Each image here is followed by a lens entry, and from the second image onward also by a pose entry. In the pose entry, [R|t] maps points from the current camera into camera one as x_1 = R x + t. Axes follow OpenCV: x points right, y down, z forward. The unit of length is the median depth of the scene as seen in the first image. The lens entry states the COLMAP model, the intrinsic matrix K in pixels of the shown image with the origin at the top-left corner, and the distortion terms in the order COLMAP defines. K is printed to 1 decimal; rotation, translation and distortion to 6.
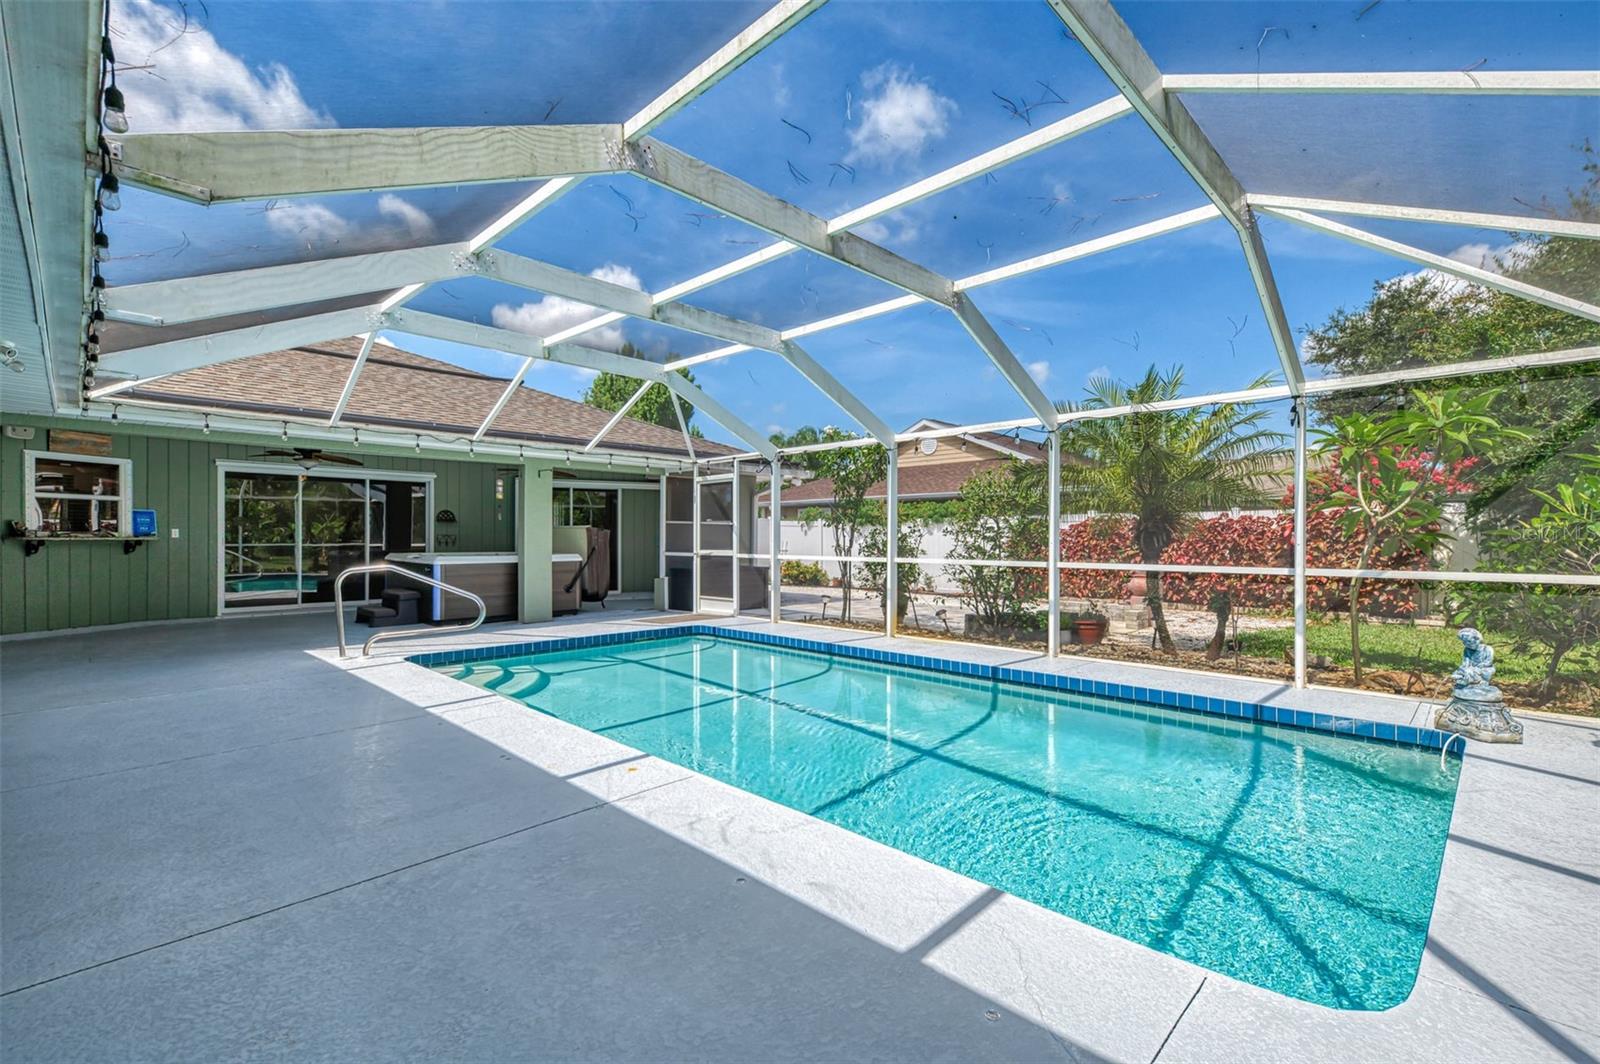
lens RADIAL K [[705.6, 0, 800.0], [0, 705.6, 532.0], [0, 0, 1]] dist [0.016330, 0.000072]
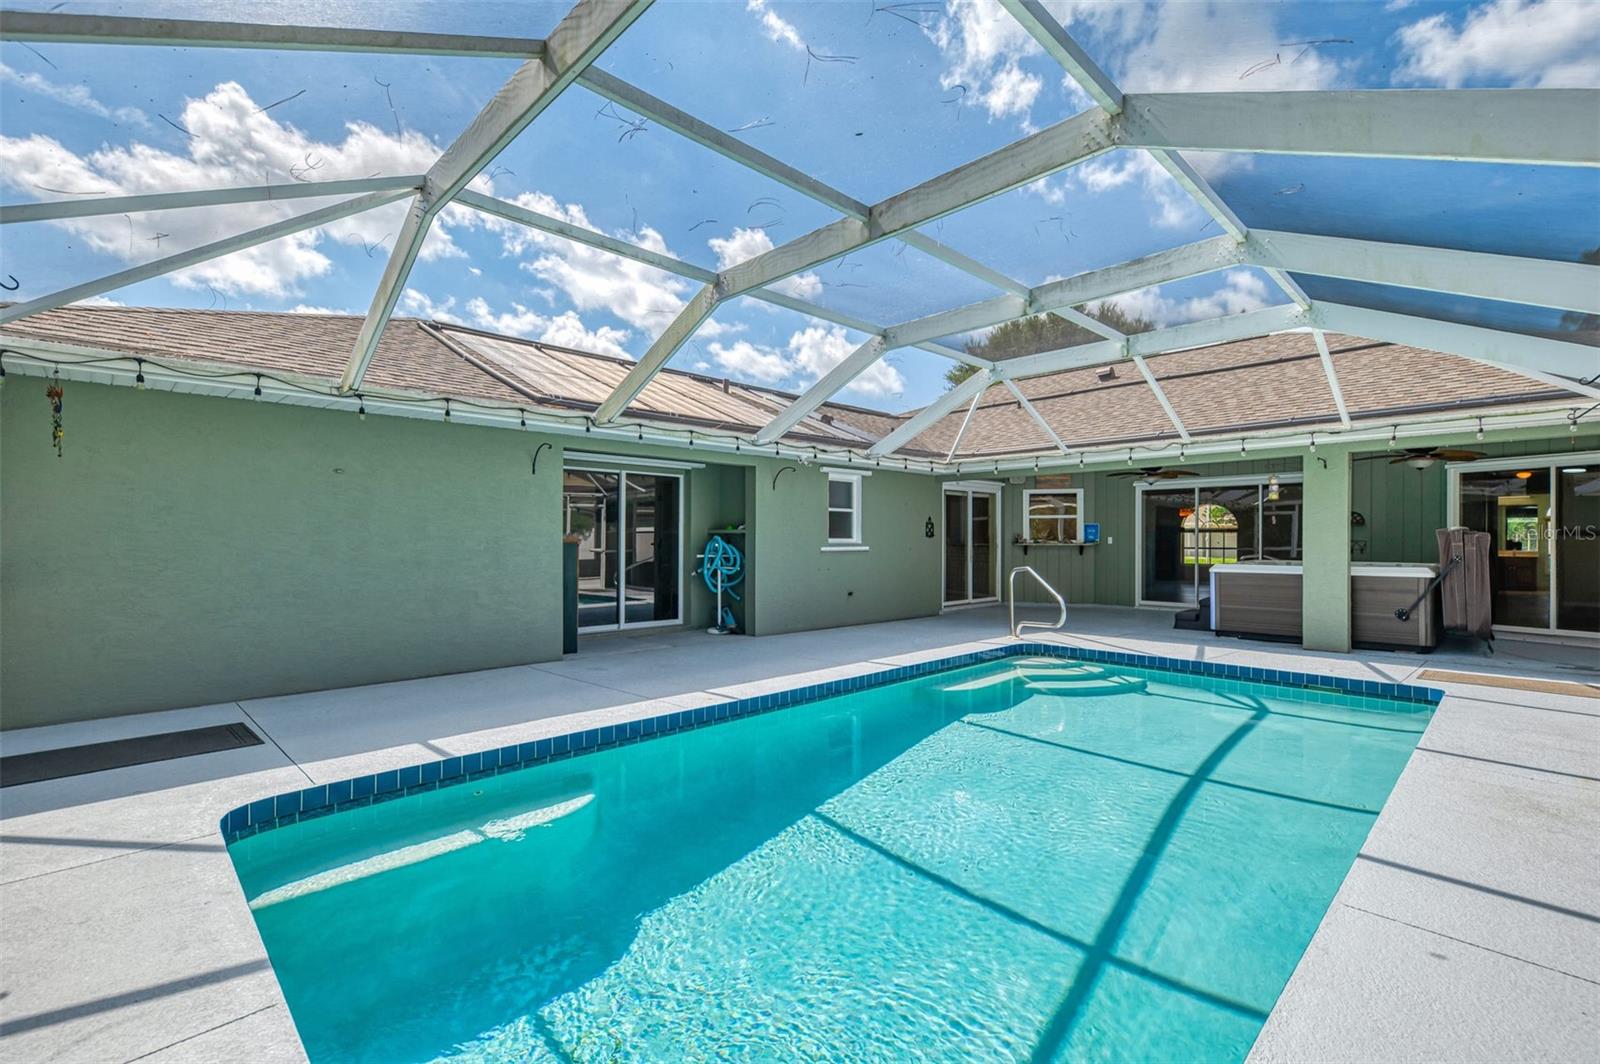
lens RADIAL K [[705.6, 0, 800.0], [0, 705.6, 532.0], [0, 0, 1]] dist [0.016330, 0.000072]
pose [[-0.016985, -0.015308, -0.999739, 0.474690], [0.002394, 0.999879, -0.015351, 0.005108], [0.999853, -0.002654, -0.016946, 0.452163]]
